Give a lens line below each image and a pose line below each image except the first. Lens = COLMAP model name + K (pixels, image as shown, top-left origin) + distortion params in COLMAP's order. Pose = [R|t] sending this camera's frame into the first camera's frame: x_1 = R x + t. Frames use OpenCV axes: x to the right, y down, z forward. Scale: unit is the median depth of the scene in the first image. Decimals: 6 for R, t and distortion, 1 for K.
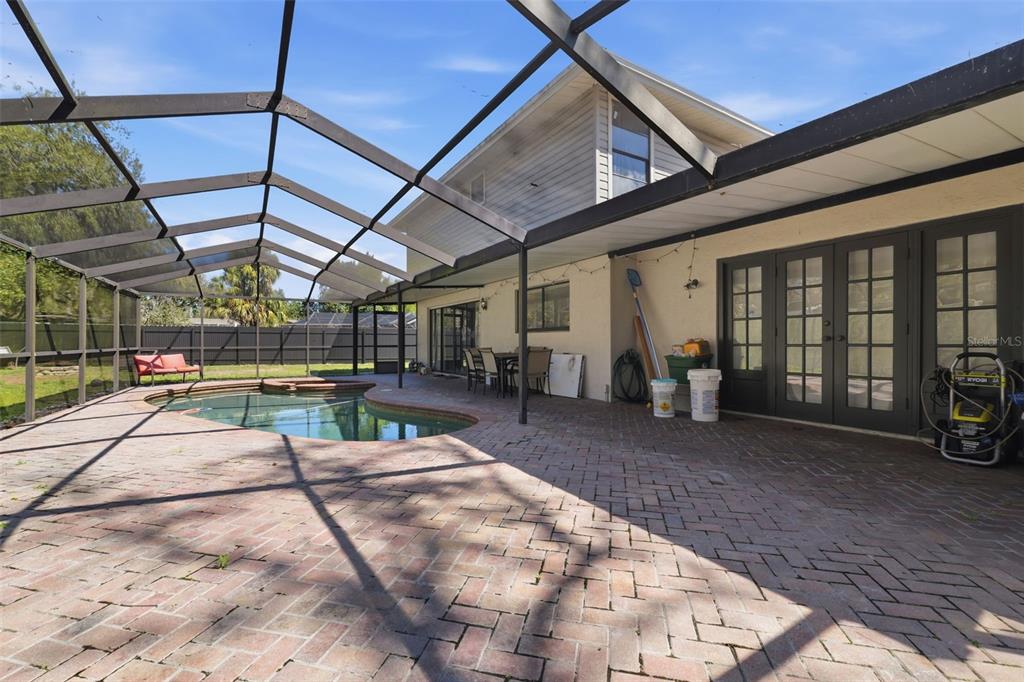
lens RADIAL K [[415.0, 0, 505.5], [0, 415.0, 343.4], [0, 0, 1]] dist [0.001357, -0.000124]
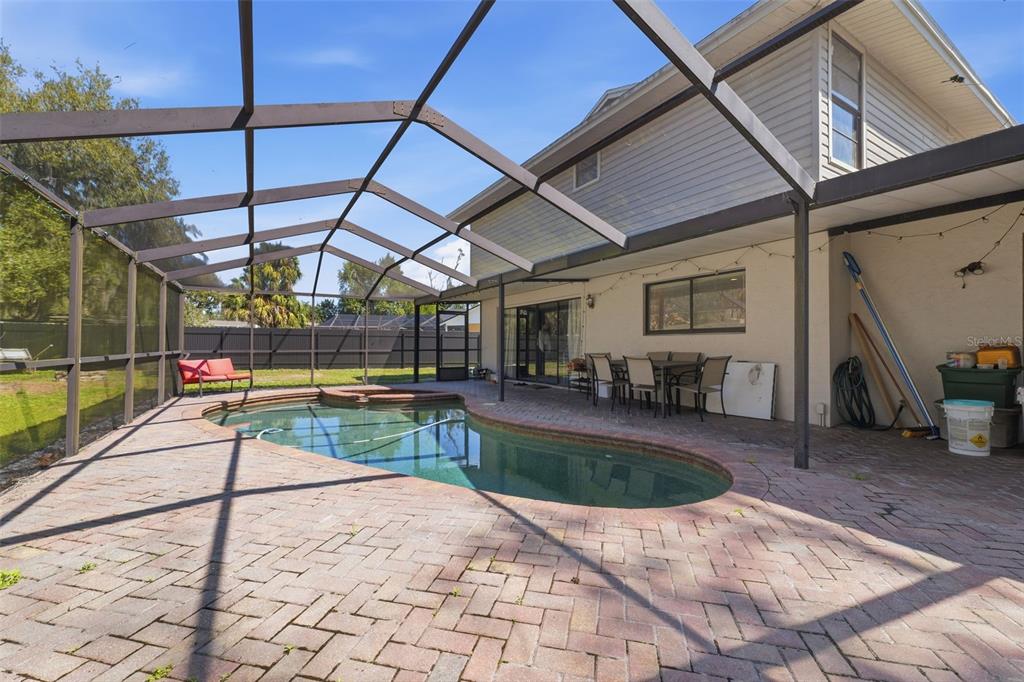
lens RADIAL K [[415.0, 0, 513.6], [0, 415.0, 343.1], [0, 0, 1]] dist [0.001357, -0.000124]
pose [[0.999978, 0.004108, -0.005167, -0.197484], [-0.004156, 0.999949, -0.009195, -0.000697], [0.005129, 0.009216, 0.999944, 0.148704]]
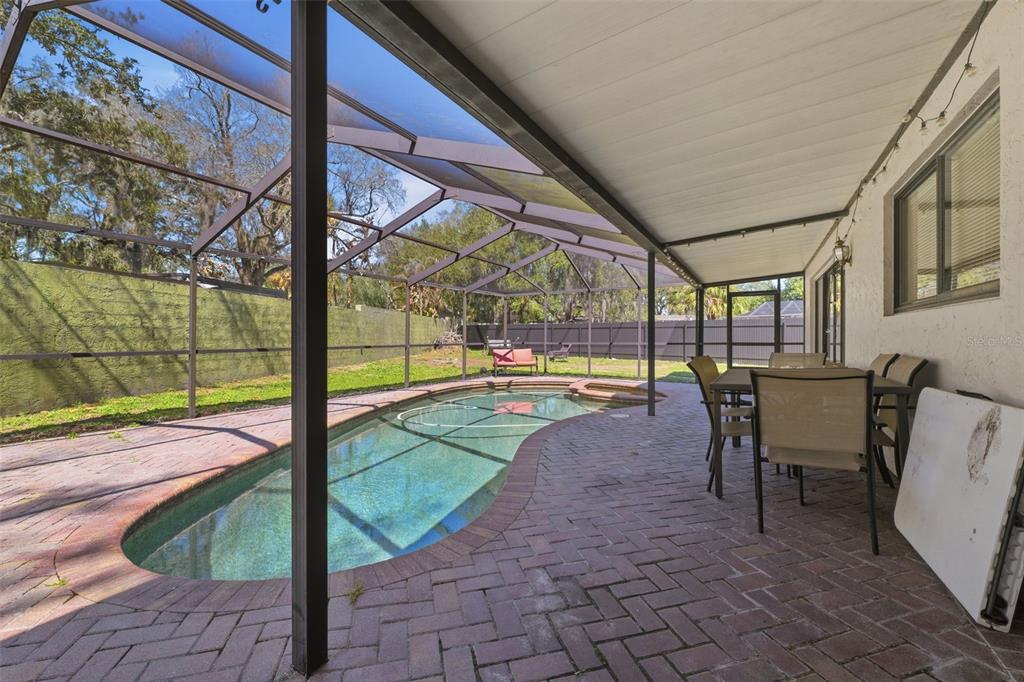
lens RADIAL K [[415.0, 0, 512.2], [0, 415.0, 337.3], [0, 0, 1]] dist [0.001357, -0.000124]
pose [[0.489313, 0.000871, -0.872108, 0.156101], [-0.000622, 1.000000, 0.000650, -0.005431], [0.872108, 0.000224, 0.489313, 0.457926]]
